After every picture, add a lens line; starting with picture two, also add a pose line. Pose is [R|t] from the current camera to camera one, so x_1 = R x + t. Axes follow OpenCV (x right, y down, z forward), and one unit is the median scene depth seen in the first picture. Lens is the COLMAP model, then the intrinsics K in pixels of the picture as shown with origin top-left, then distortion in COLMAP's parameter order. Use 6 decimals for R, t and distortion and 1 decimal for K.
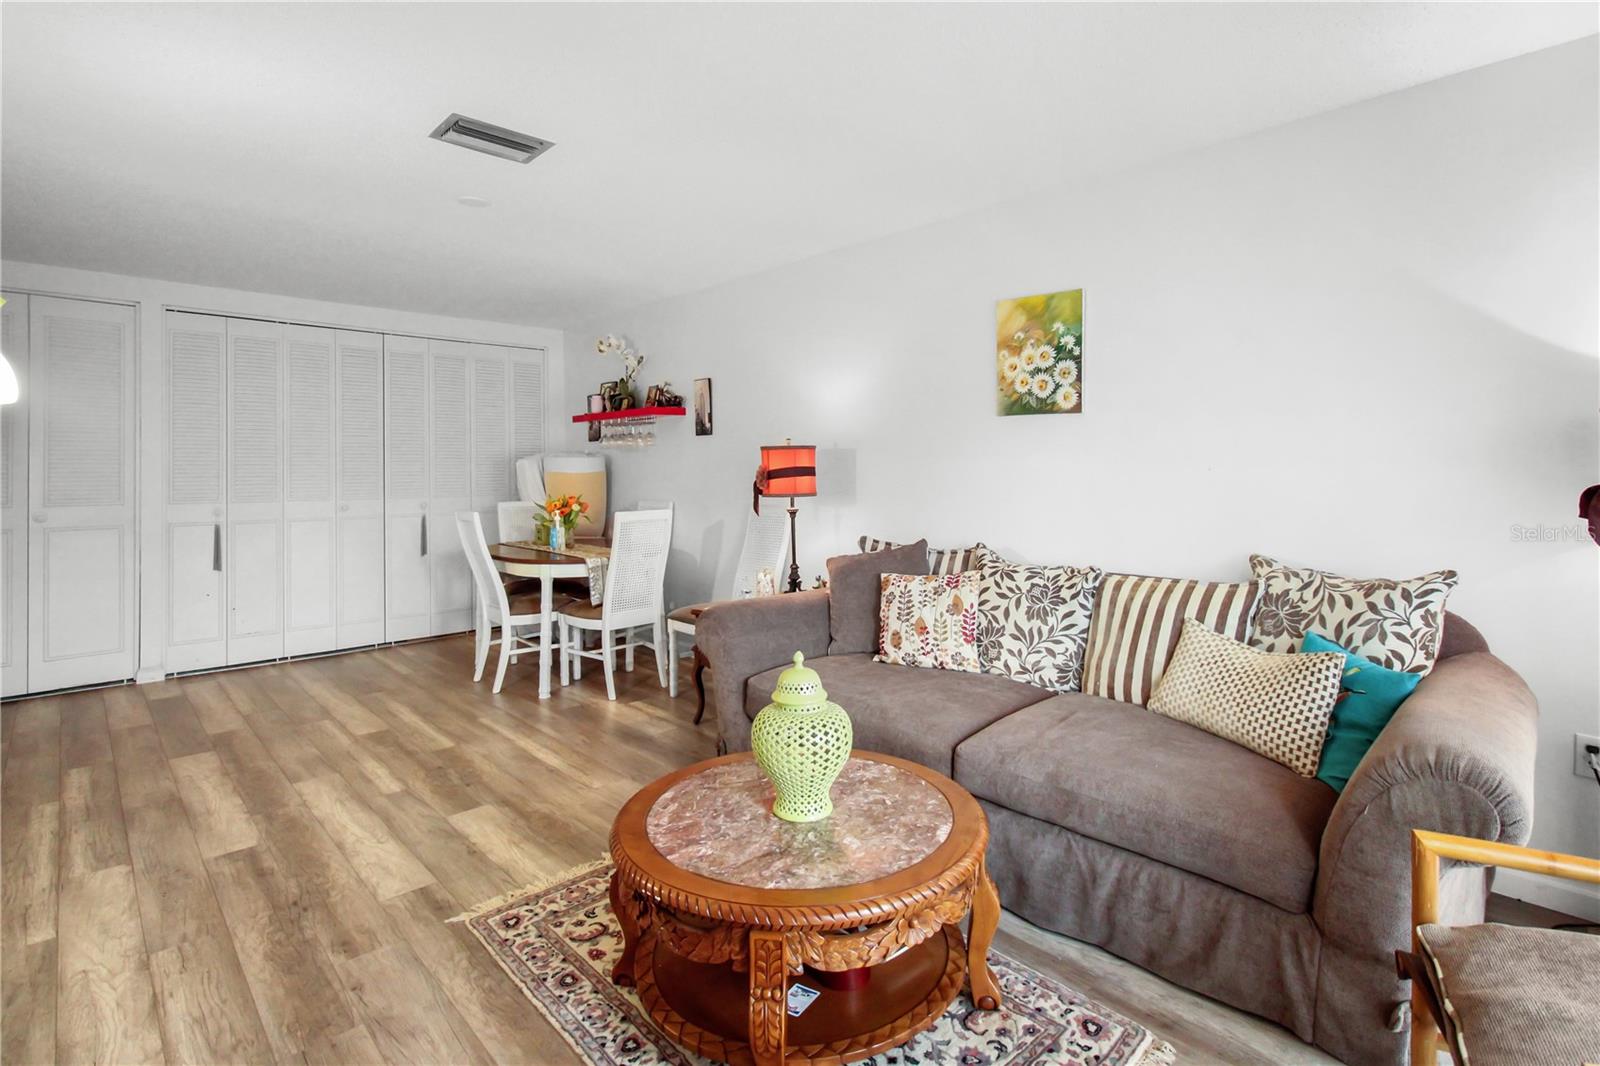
lens RADIAL K [[767.6, 0, 830.7], [0, 767.6, 465.7], [0, 0, 1]] dist [0.022771, -0.008447]
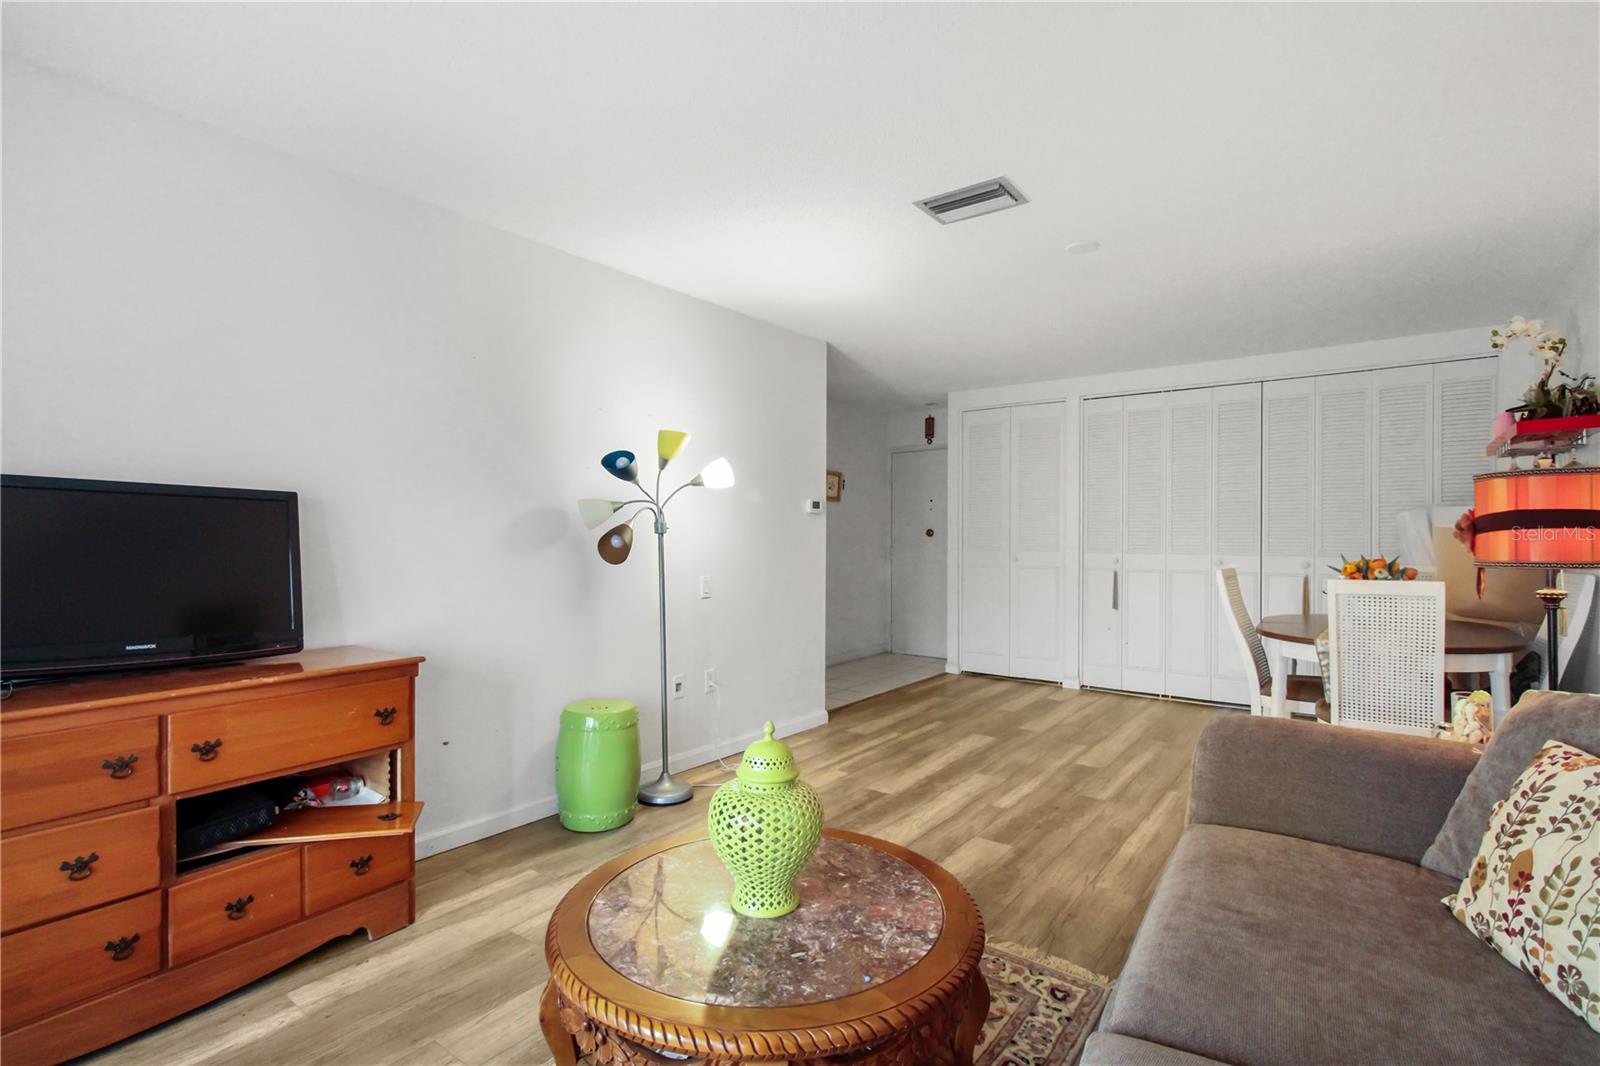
lens RADIAL K [[767.6, 0, 815.3], [0, 767.6, 546.5], [0, 0, 1]] dist [0.022771, -0.008447]
pose [[0.159153, 0.018472, -0.987081, 0.469382], [0.006275, 0.999786, 0.019721, 0.015225], [0.987234, -0.009332, 0.159003, 0.522648]]
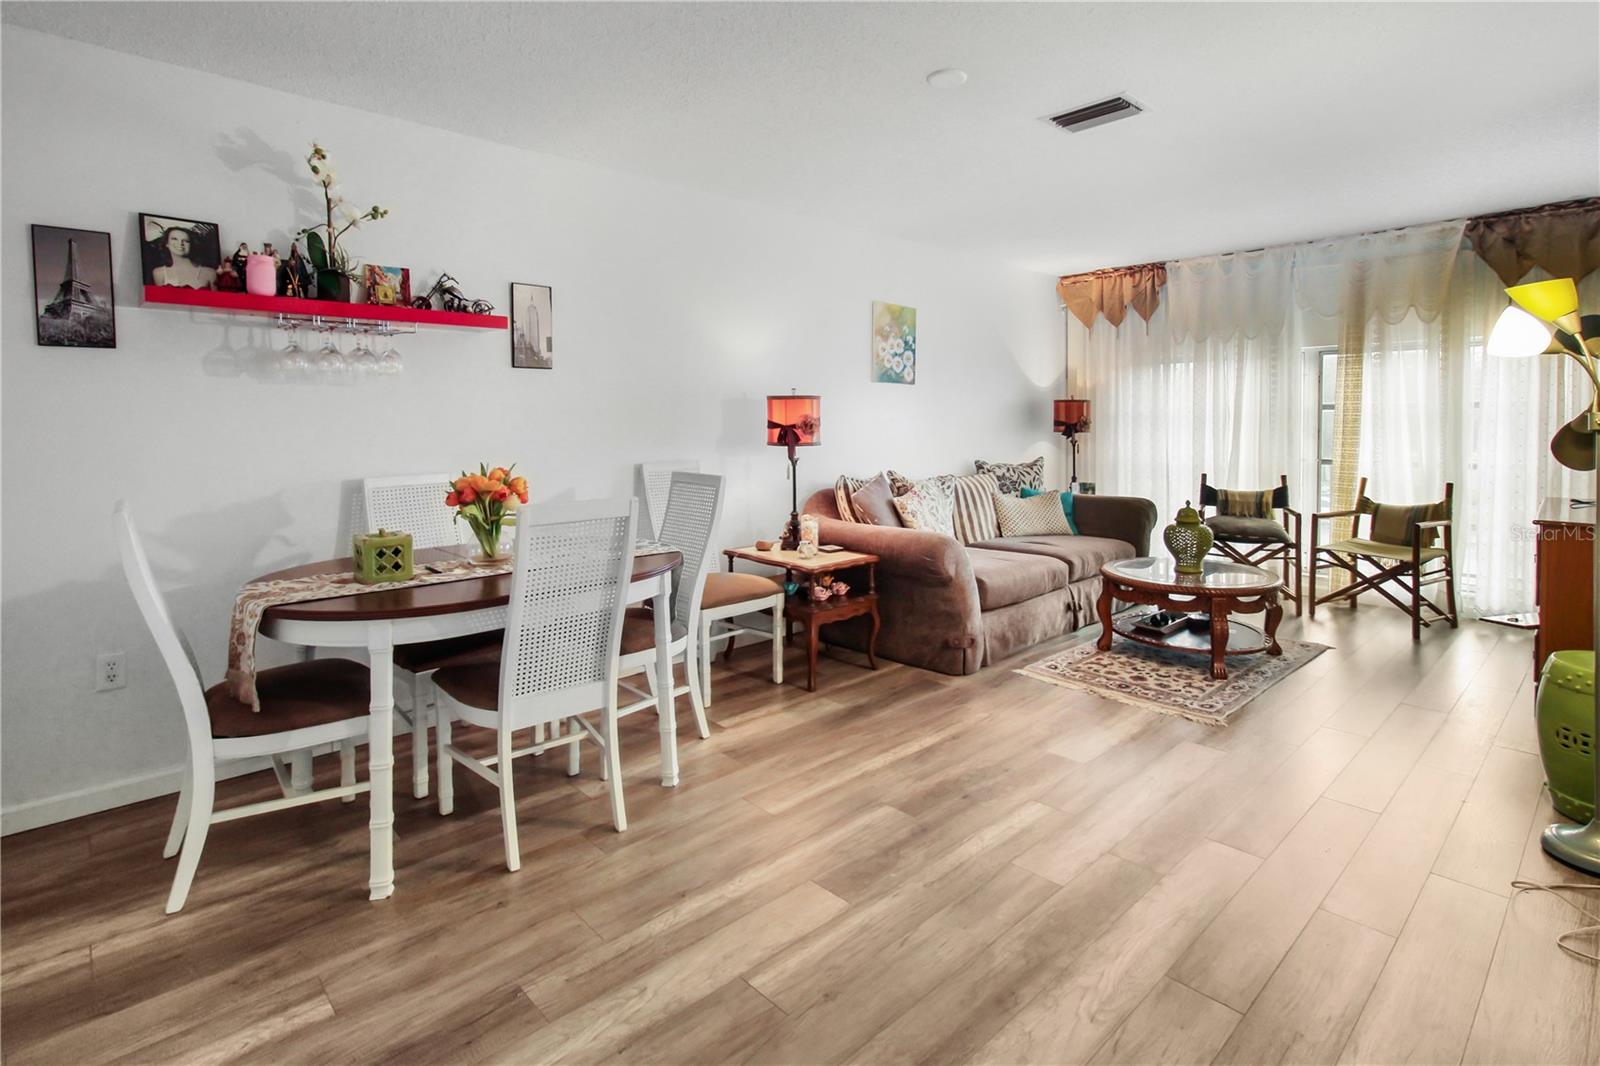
lens RADIAL K [[767.6, 0, 812.4], [0, 767.6, 446.2], [0, 0, 1]] dist [0.022771, -0.008447]
pose [[0.034486, -0.033595, 0.998840, -1.298339], [-0.004329, 0.999420, 0.033764, 0.007398], [-0.999396, -0.005488, 0.034321, 1.143597]]
